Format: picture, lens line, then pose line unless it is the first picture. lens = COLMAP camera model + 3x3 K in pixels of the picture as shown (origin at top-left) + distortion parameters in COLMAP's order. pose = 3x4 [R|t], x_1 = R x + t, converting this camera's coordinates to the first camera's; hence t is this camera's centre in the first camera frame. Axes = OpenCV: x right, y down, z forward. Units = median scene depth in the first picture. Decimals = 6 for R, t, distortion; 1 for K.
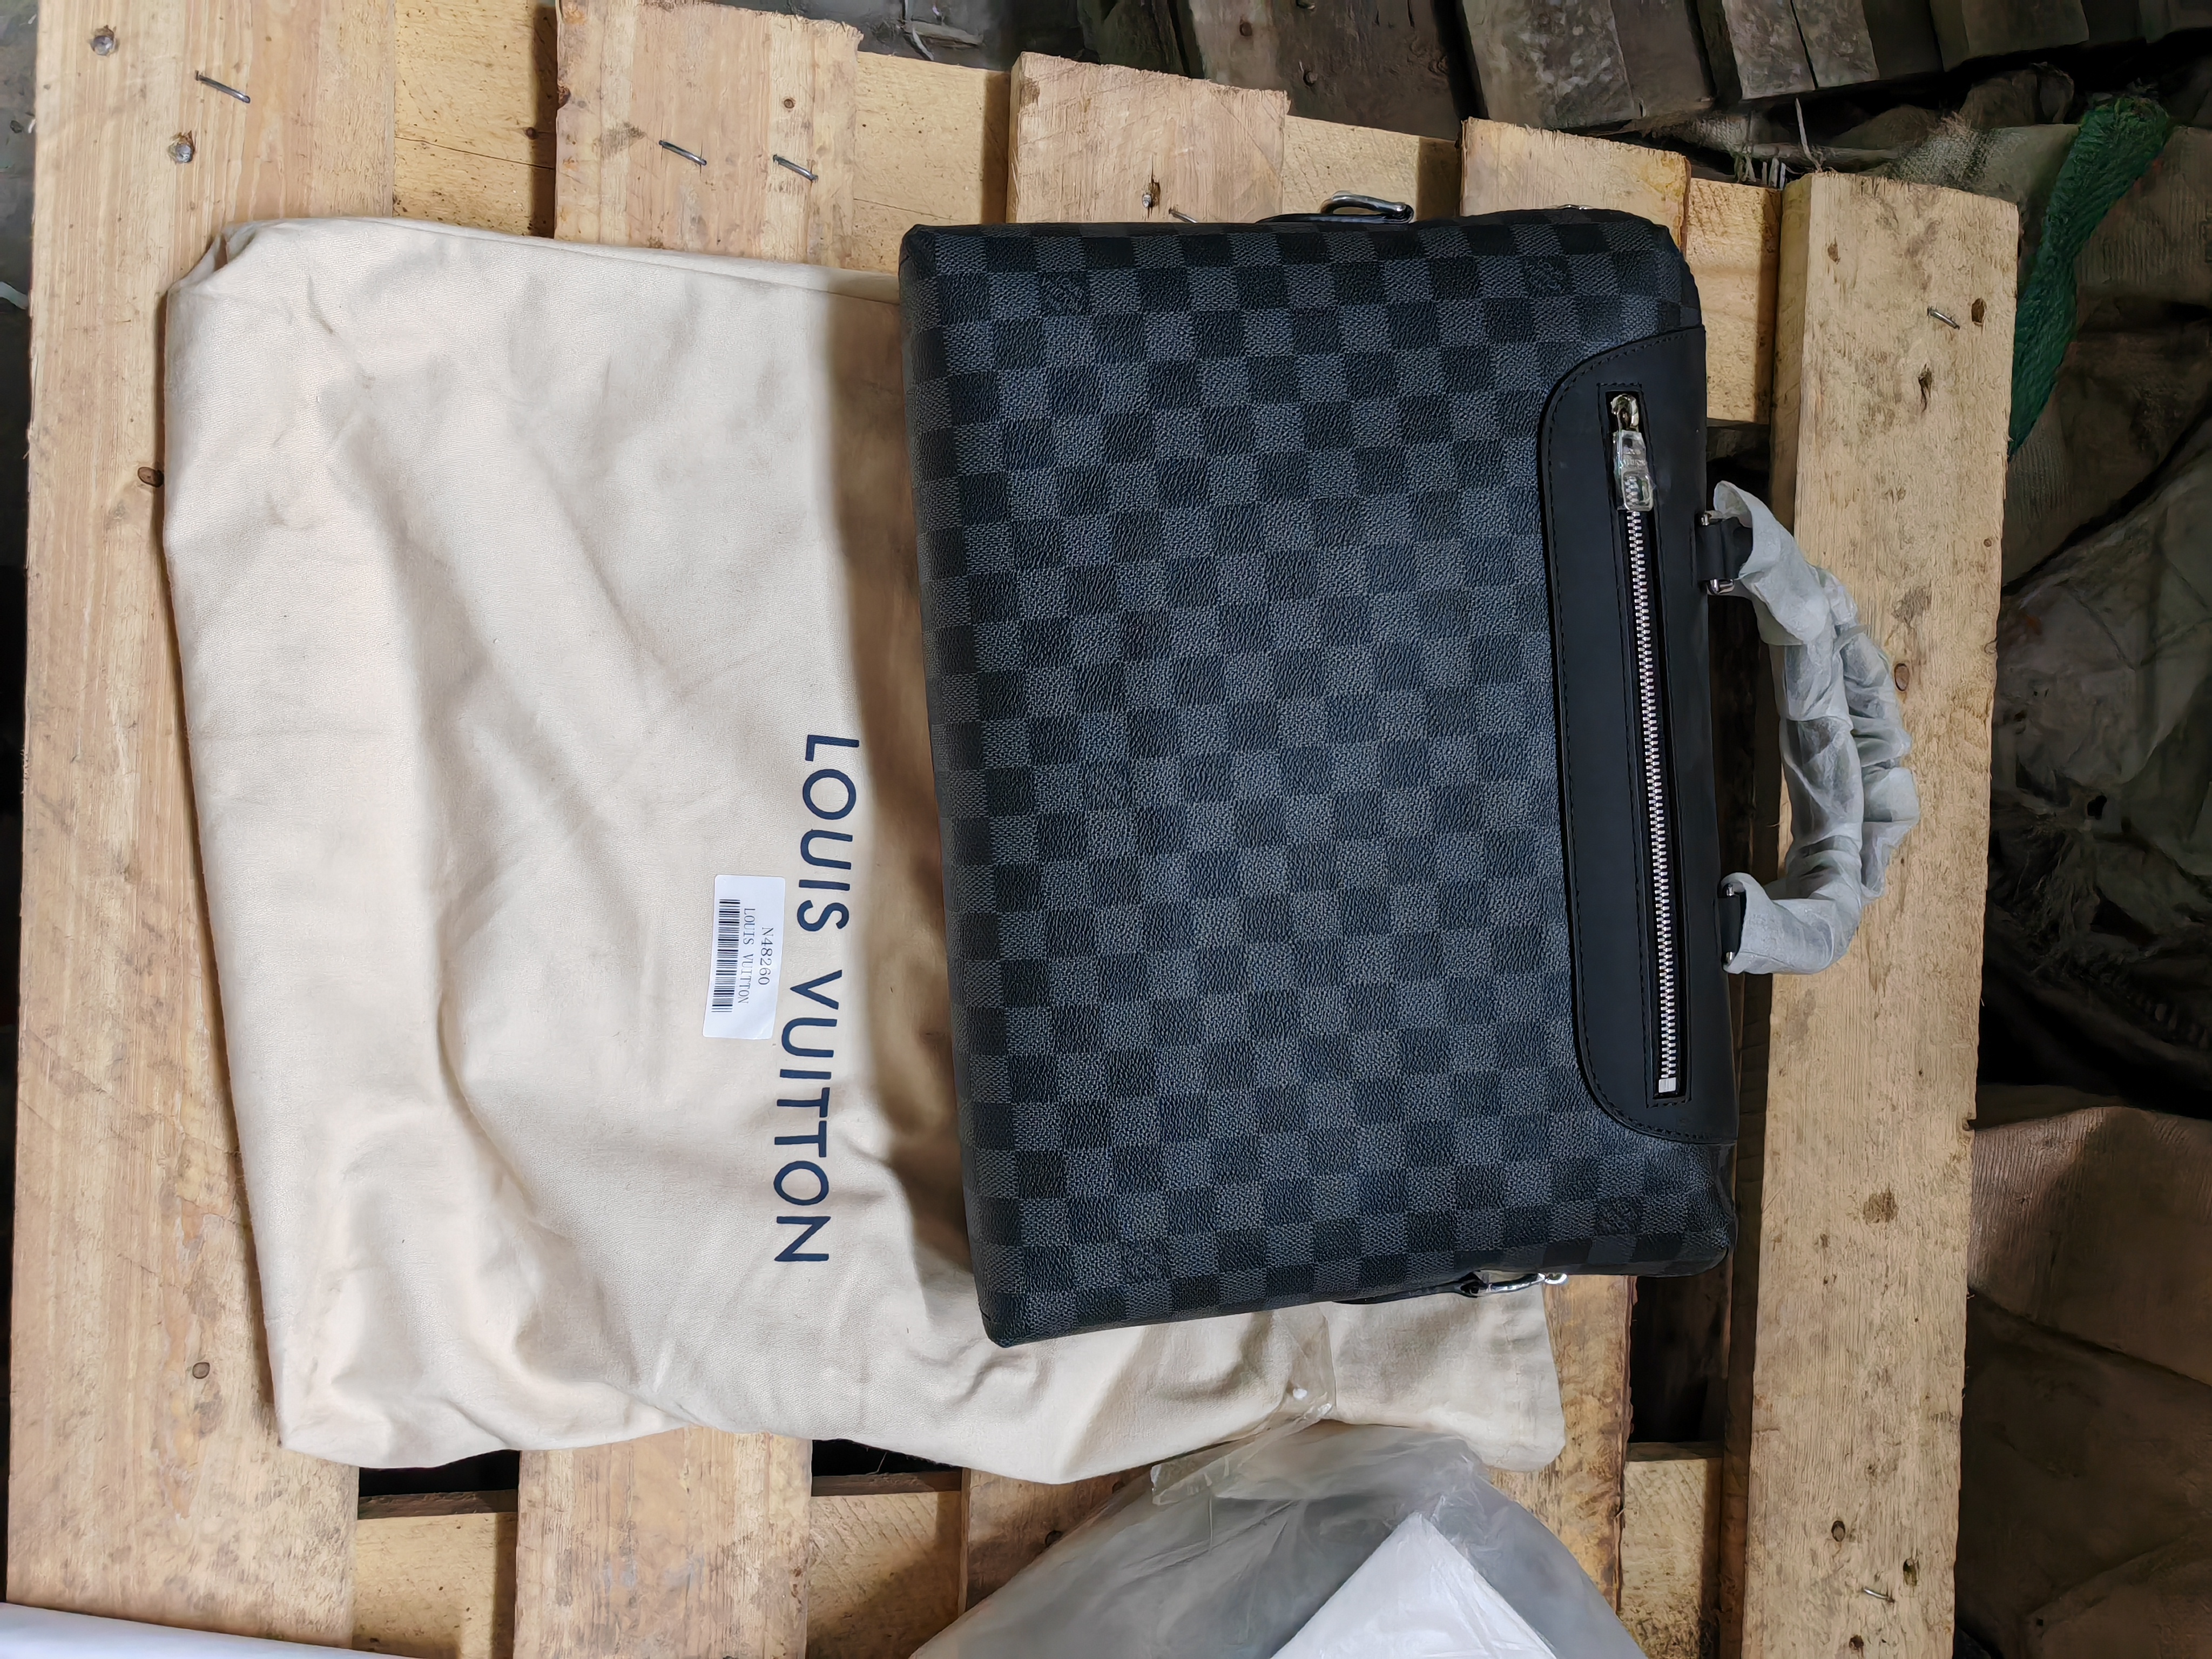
lens RADIAL K [[1674.6, 0, 1110.2], [0, 1674.6, 824.4], [0, 0, 1]] dist [0.007279, 0.011757]
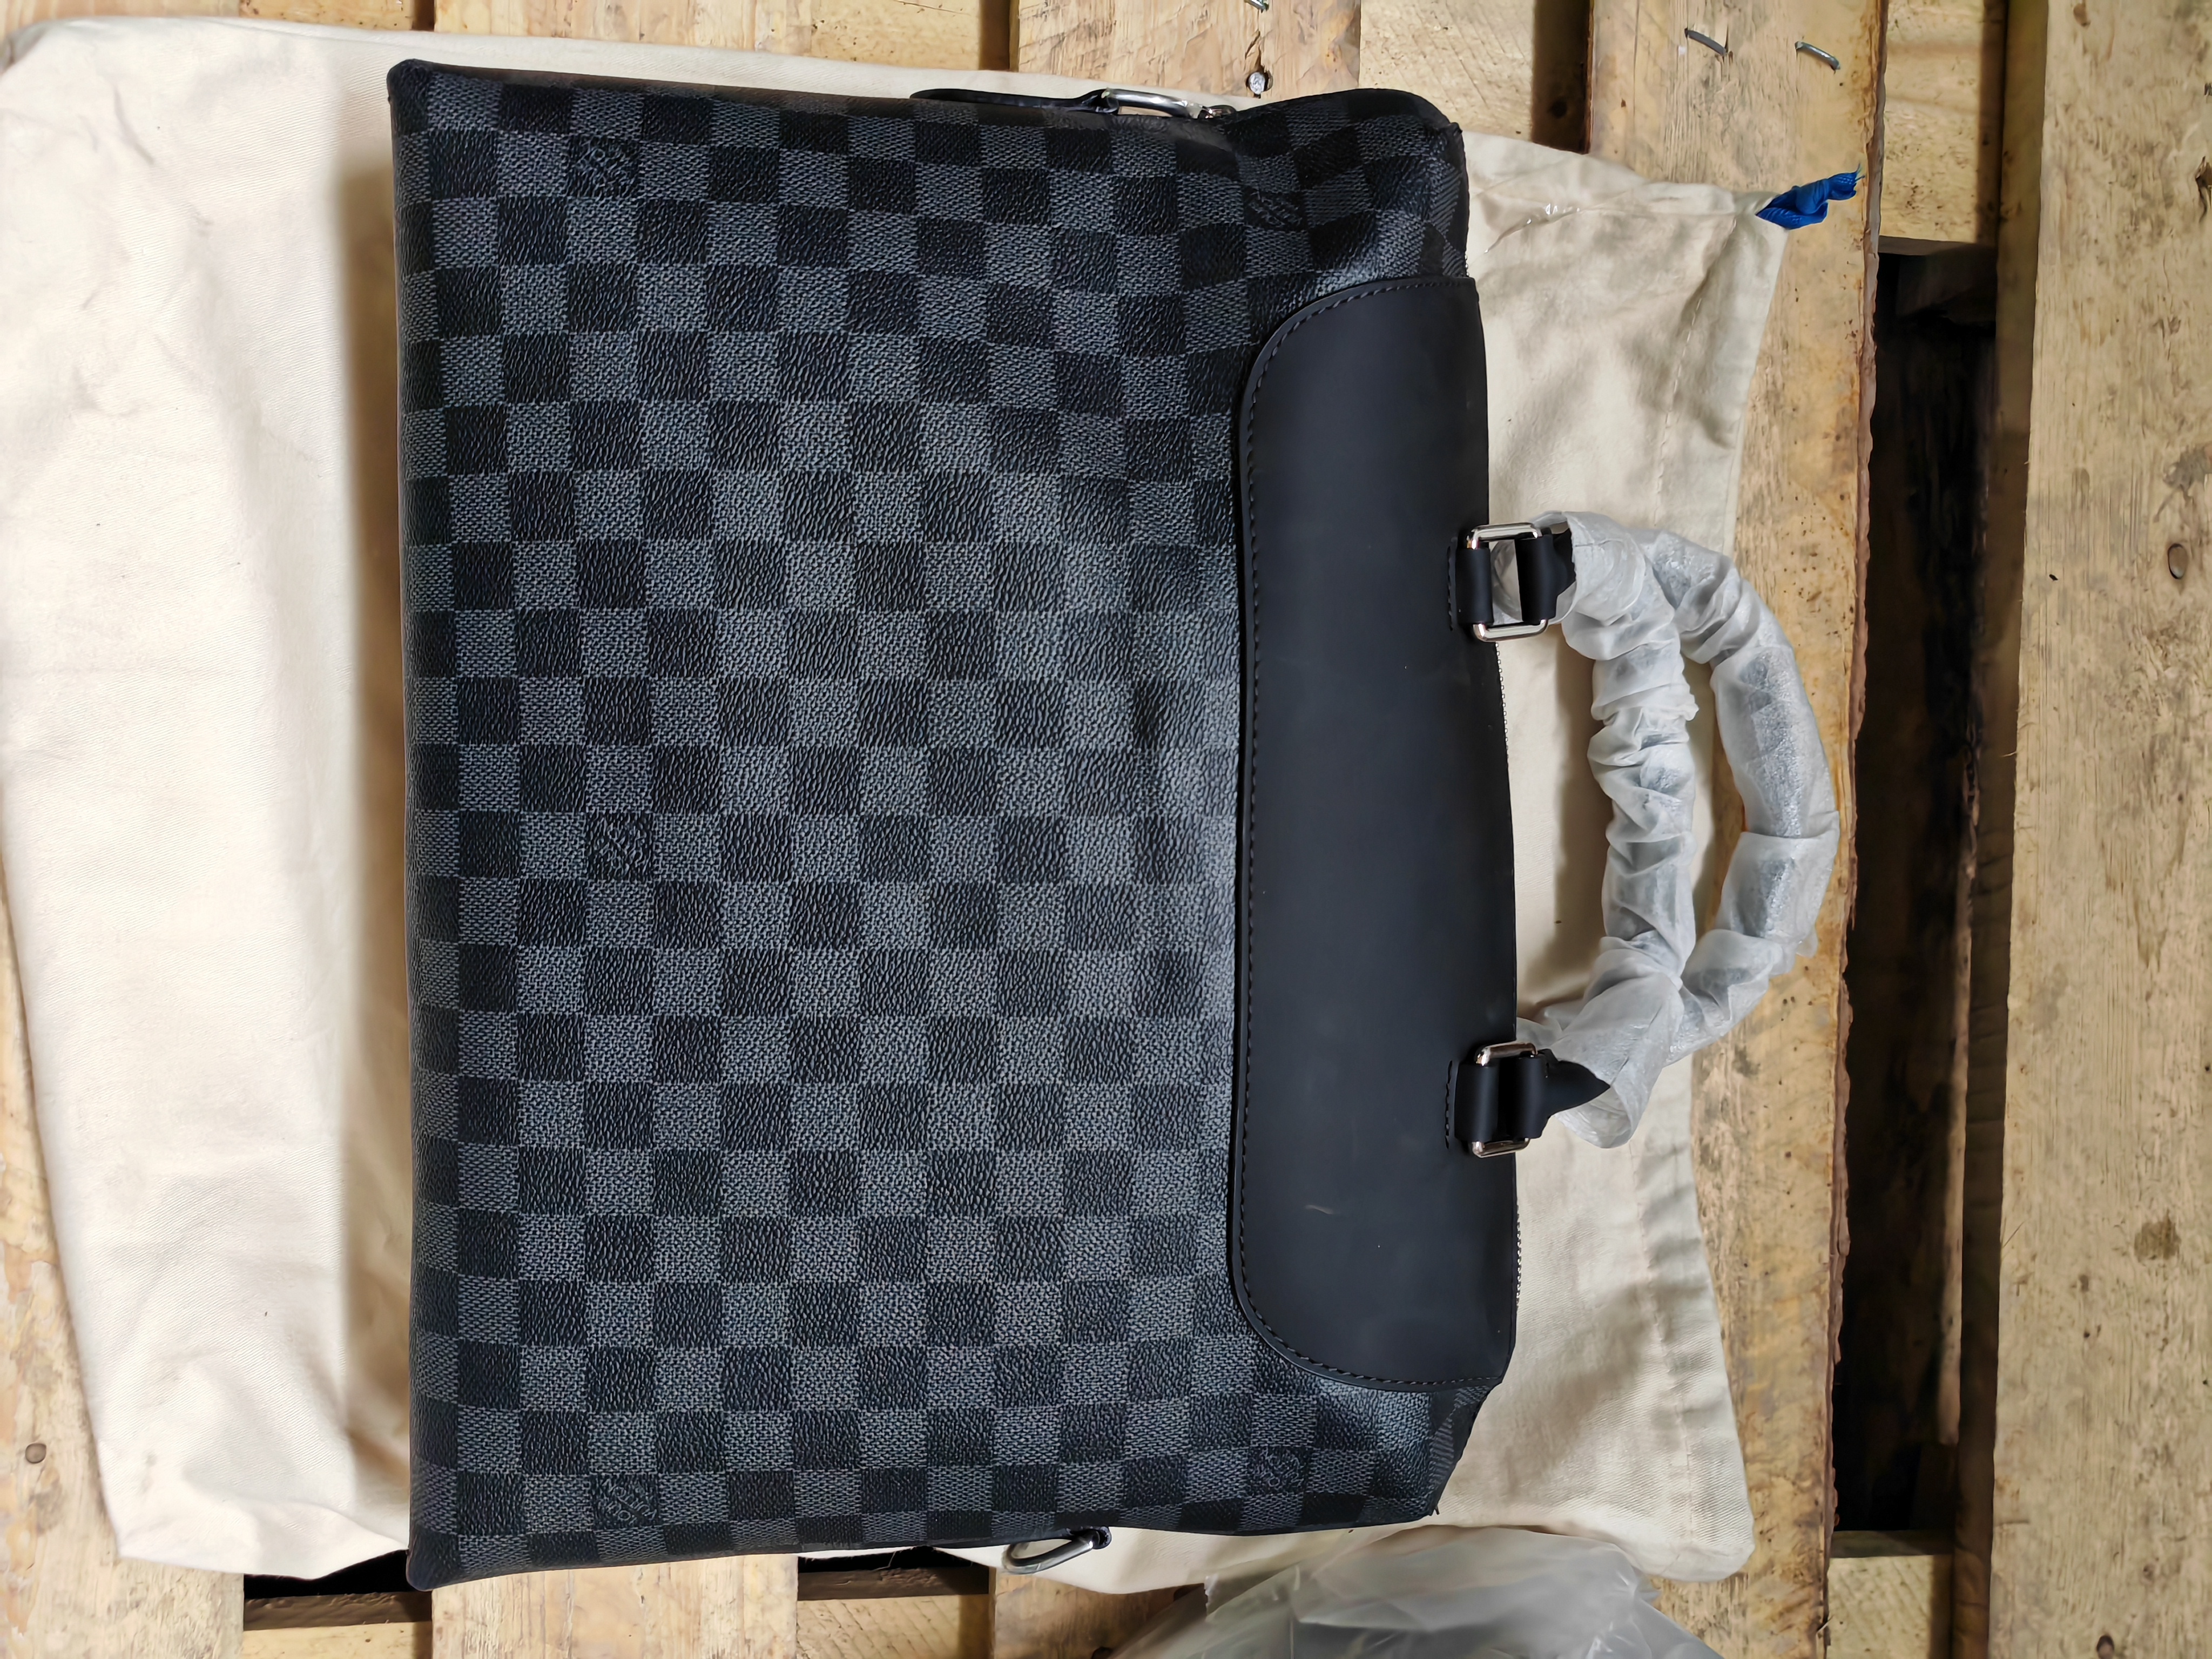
lens RADIAL K [[1631.6, 0, 1129.6], [0, 1631.6, 829.7], [0, 0, 1]] dist [0.069480, -0.064723]
pose [[0.997345, -0.017528, -0.070677, 0.039055], [0.018009, 0.999819, 0.006174, 0.023450], [0.070556, -0.007431, 0.997480, 0.197428]]
